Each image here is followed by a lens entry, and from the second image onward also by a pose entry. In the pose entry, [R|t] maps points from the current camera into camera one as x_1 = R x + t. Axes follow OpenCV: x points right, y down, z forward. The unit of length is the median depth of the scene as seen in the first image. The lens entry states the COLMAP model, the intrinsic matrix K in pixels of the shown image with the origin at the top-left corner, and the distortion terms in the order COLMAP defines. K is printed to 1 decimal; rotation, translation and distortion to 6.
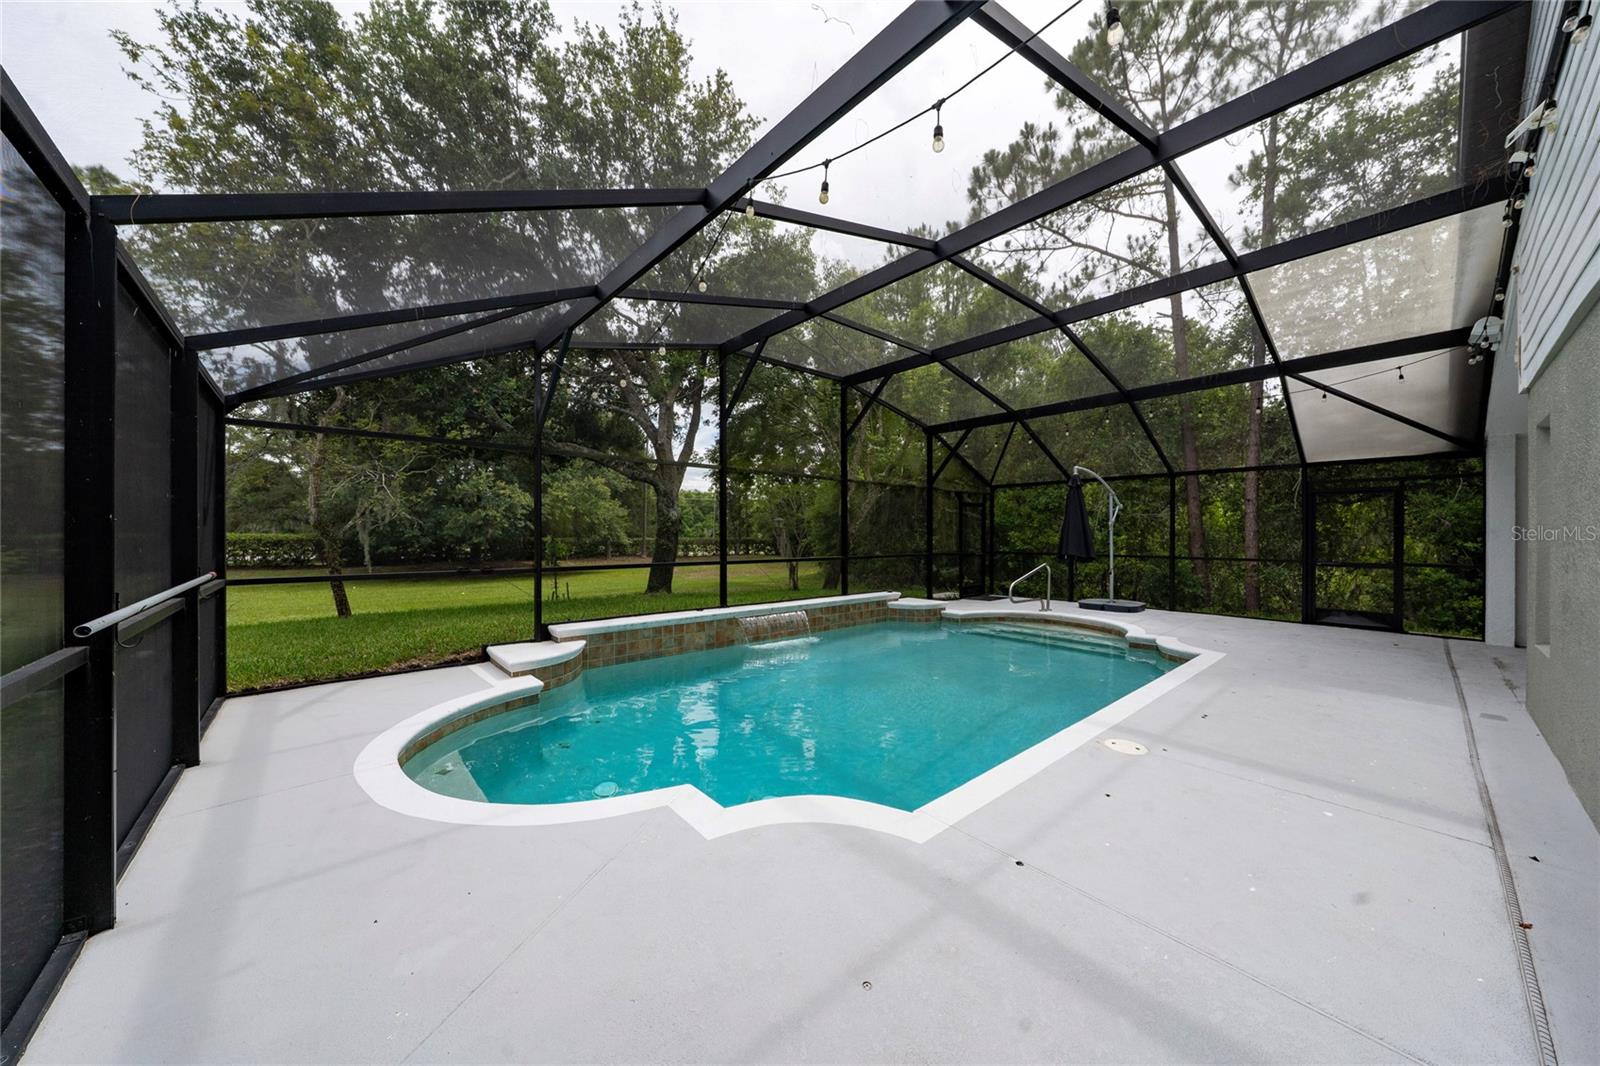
lens RADIAL K [[548.2, 0, 799.9], [0, 548.2, 541.6], [0, 0, 1]] dist [-0.001087, -0.000078]
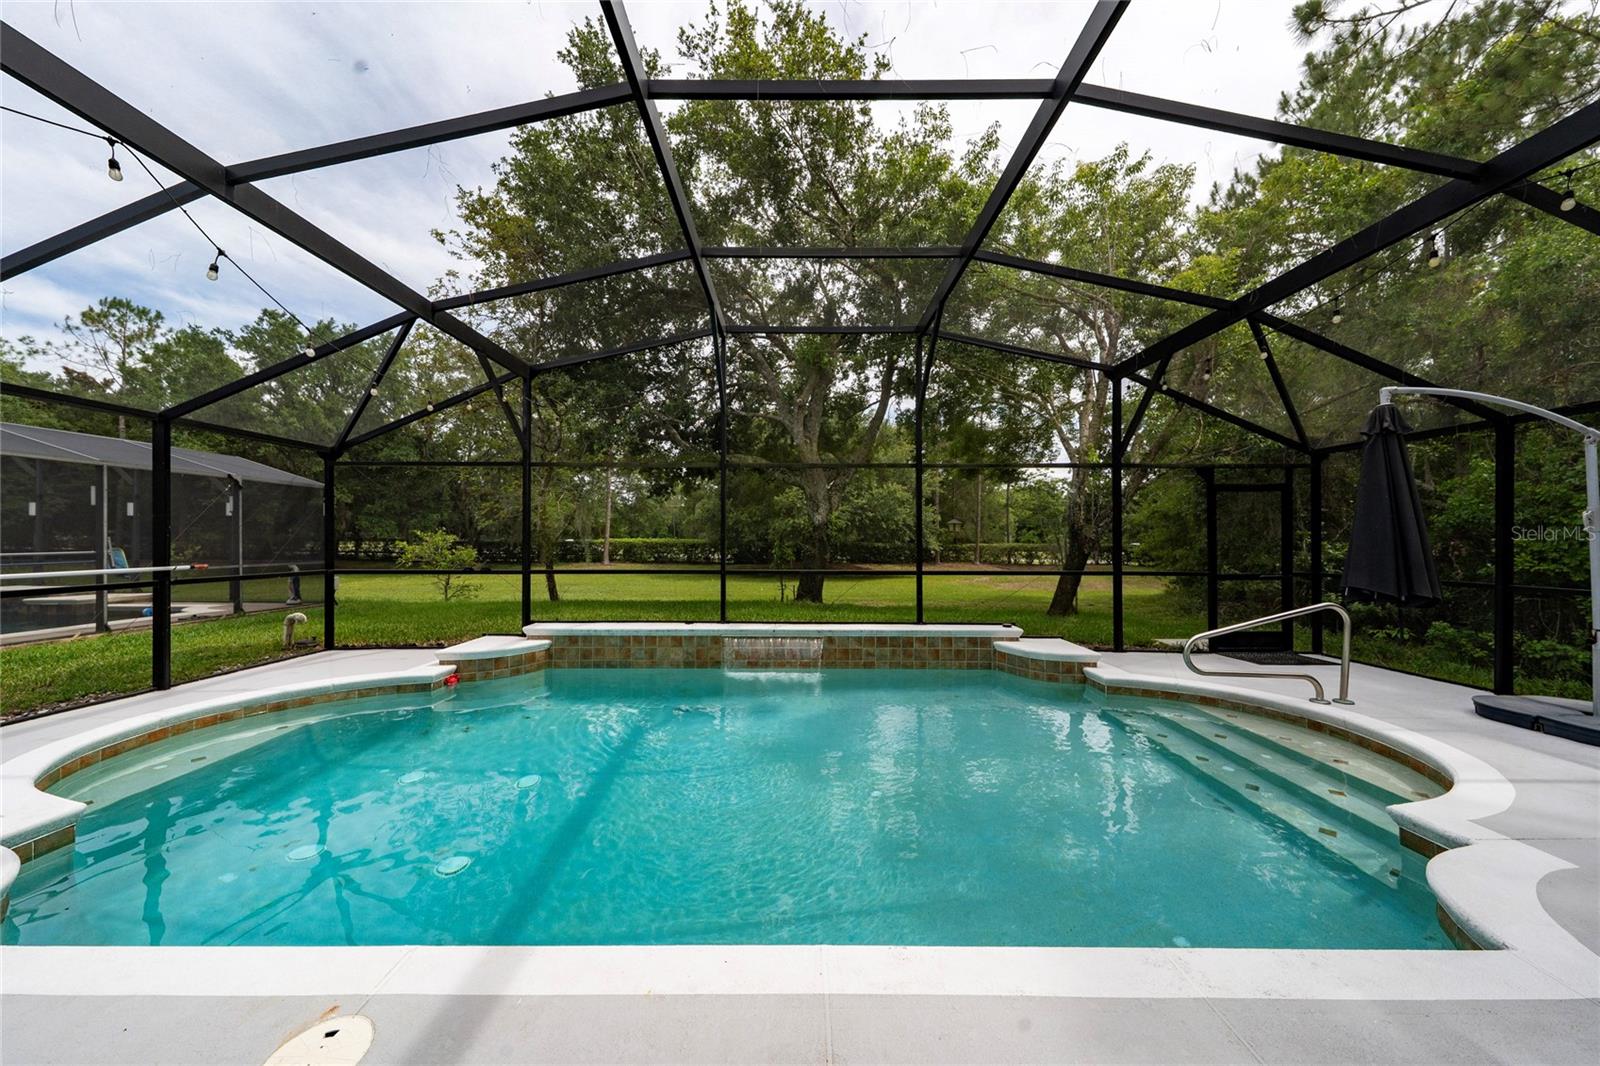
lens RADIAL K [[539.6, 0, 793.7], [0, 539.6, 535.0], [0, 0, 1]] dist [0.014560, -0.000089]
pose [[0.752792, -0.002501, -0.658254, 0.520430], [-0.011907, 0.999777, -0.017417, -0.007973], [0.658151, 0.020949, 0.752595, 0.418100]]
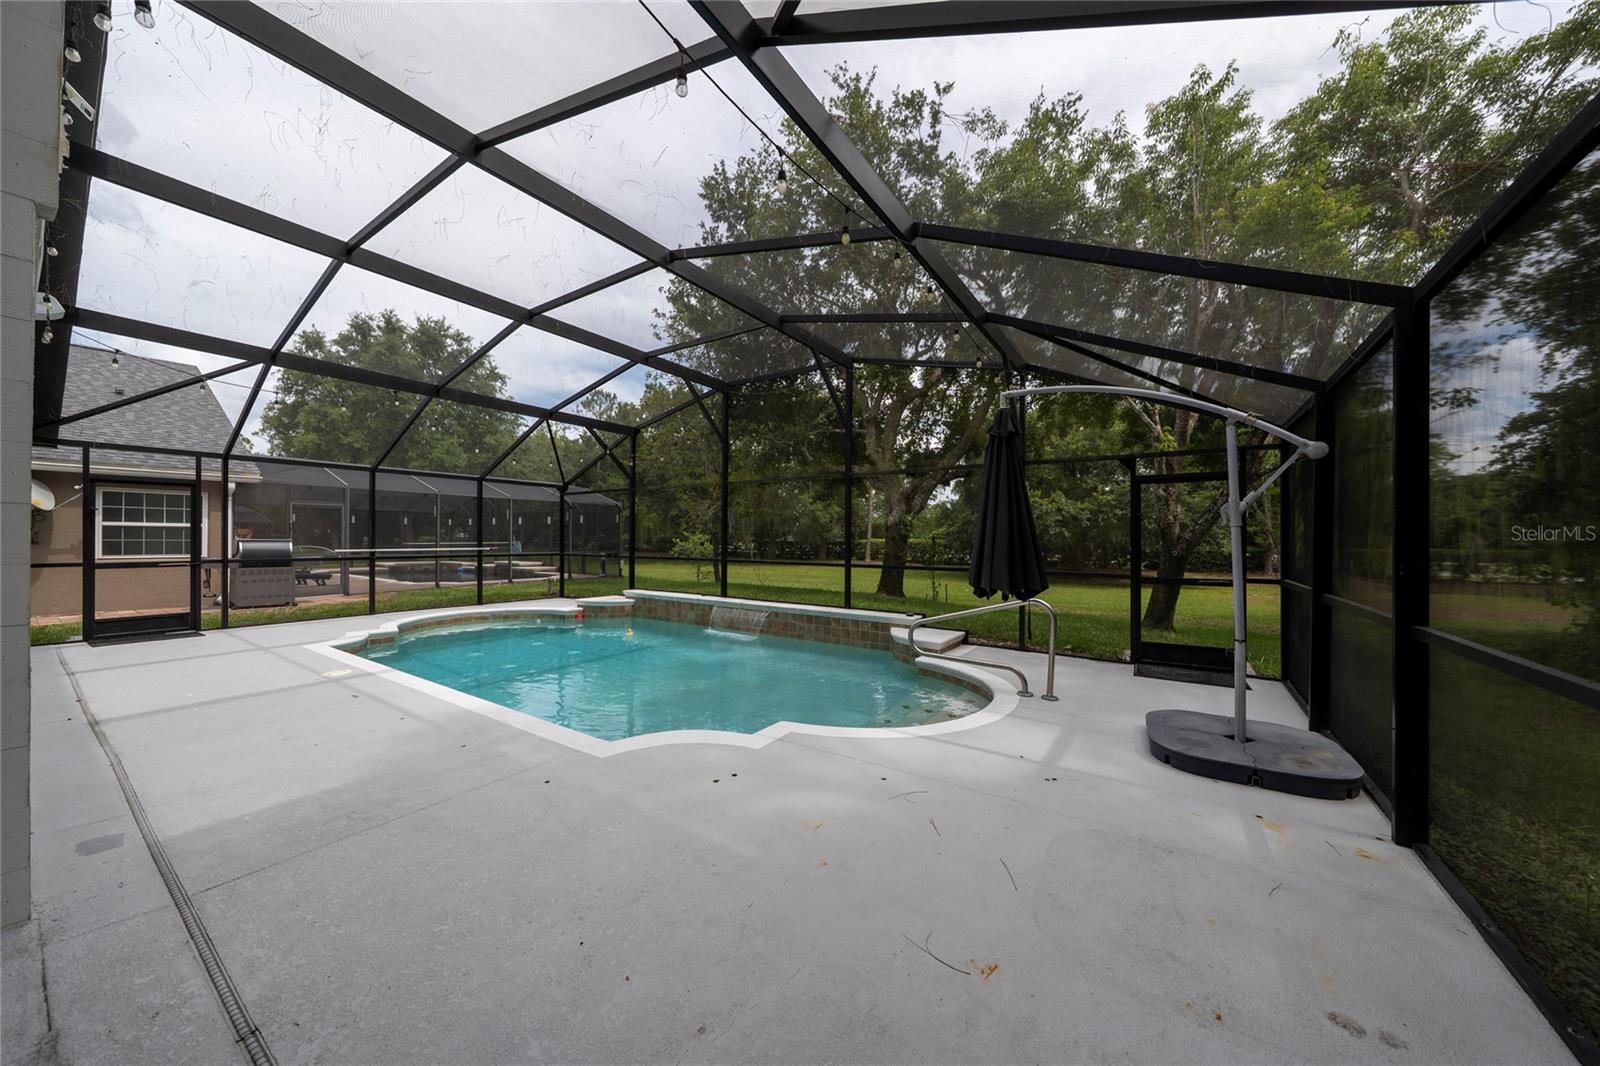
lens RADIAL K [[548.2, 0, 799.9], [0, 548.2, 541.6], [0, 0, 1]] dist [-0.001087, -0.000078]
pose [[0.255411, 0.007842, -0.966801, 1.092946], [-0.022233, 0.999750, 0.002236, -0.010519], [0.966577, 0.020924, 0.255521, 0.850338]]
